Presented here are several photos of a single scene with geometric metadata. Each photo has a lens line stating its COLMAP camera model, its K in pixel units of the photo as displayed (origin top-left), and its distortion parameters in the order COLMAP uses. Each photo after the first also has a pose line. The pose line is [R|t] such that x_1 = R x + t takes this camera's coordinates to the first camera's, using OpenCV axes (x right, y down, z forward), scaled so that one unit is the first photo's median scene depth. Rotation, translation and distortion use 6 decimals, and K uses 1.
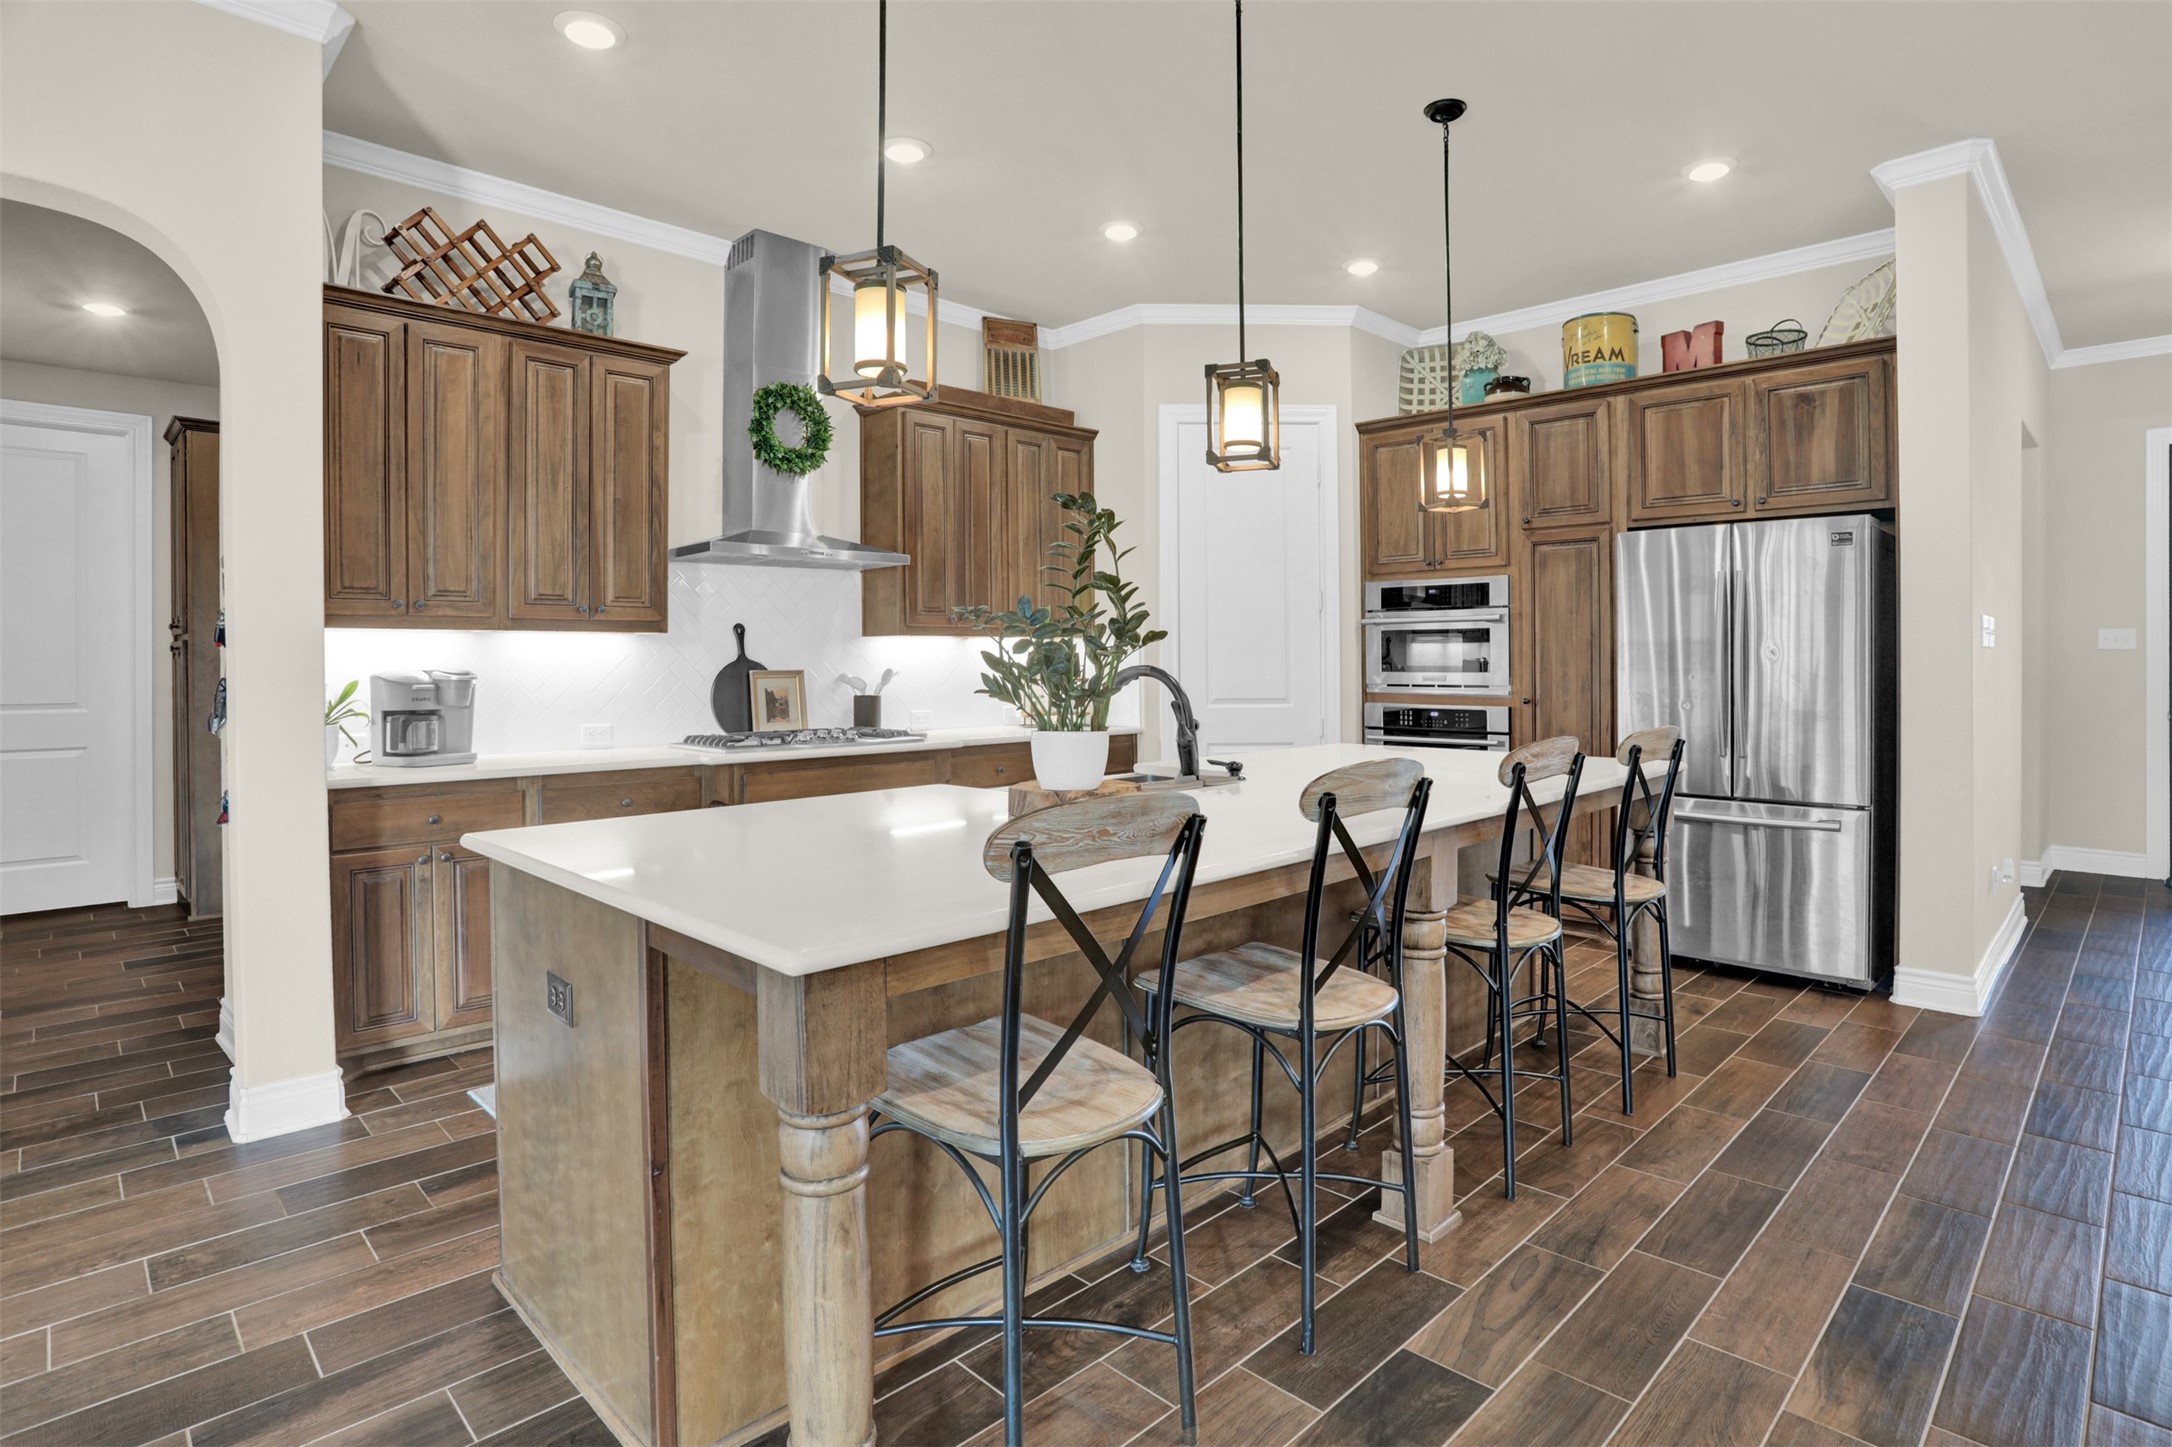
lens RADIAL K [[1085.4, 0, 1103.4], [0, 1085.4, 663.1], [0, 0, 1]] dist [-0.064414, 0.016680]
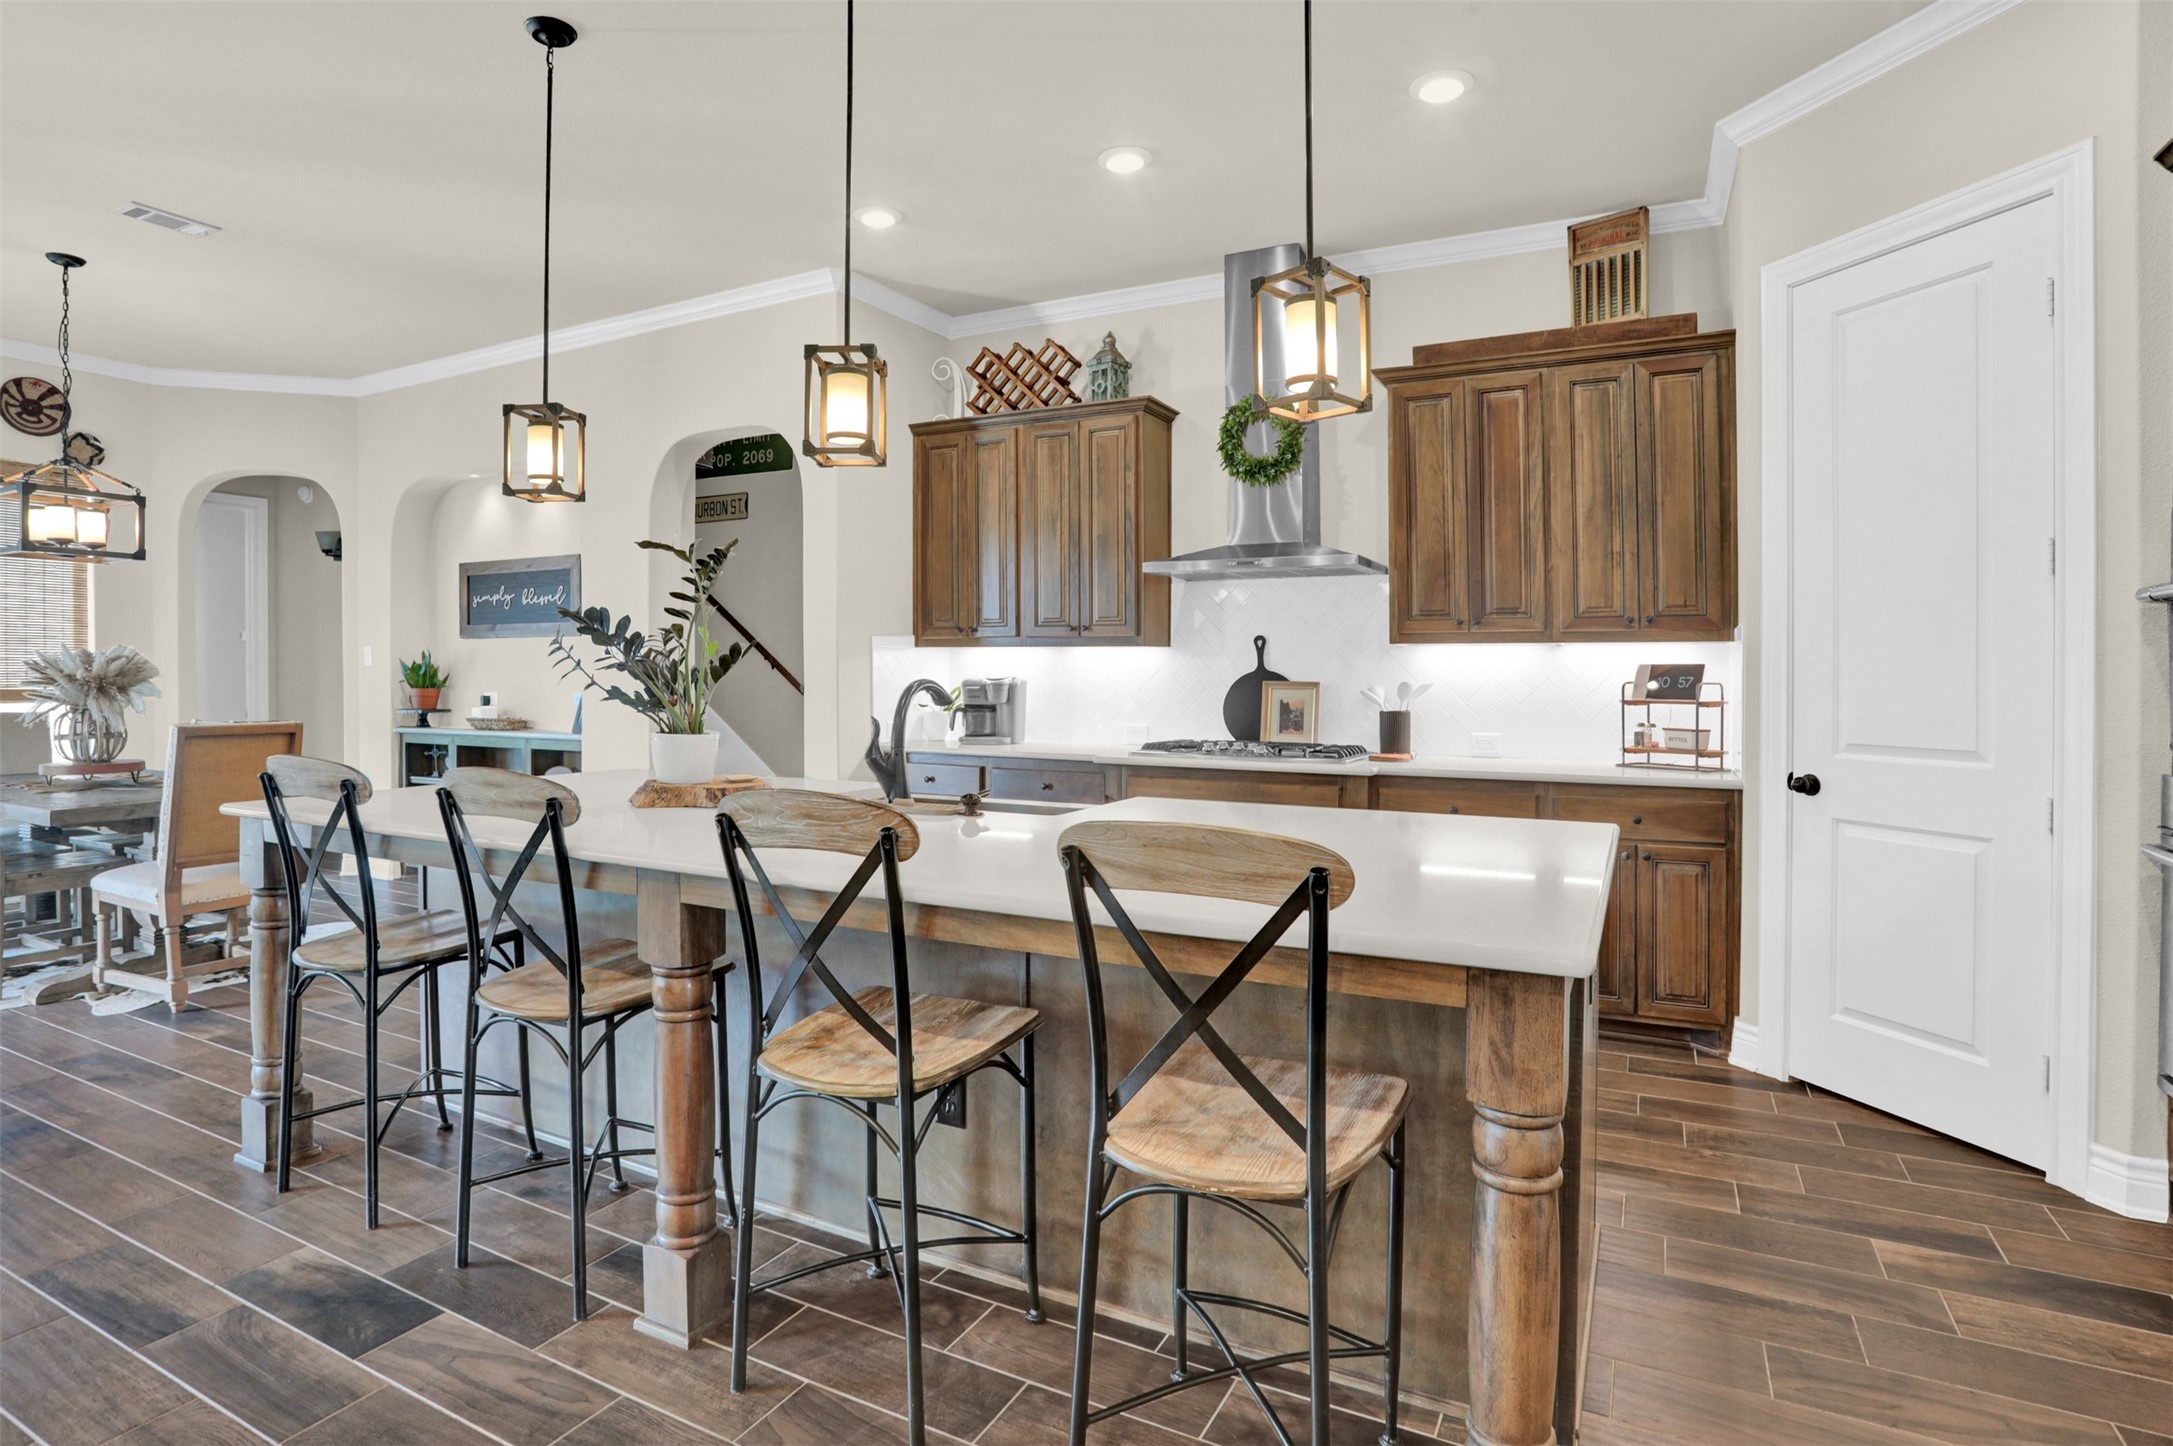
lens RADIAL K [[1085.9, 0, 1106.4], [0, 1085.9, 681.0], [0, 0, 1]] dist [-0.064414, 0.016680]
pose [[0.308491, 0.012137, -0.951150, 0.608013], [-0.007605, 0.999918, 0.010293, -0.003081], [0.951197, 0.004058, 0.308558, 0.532769]]
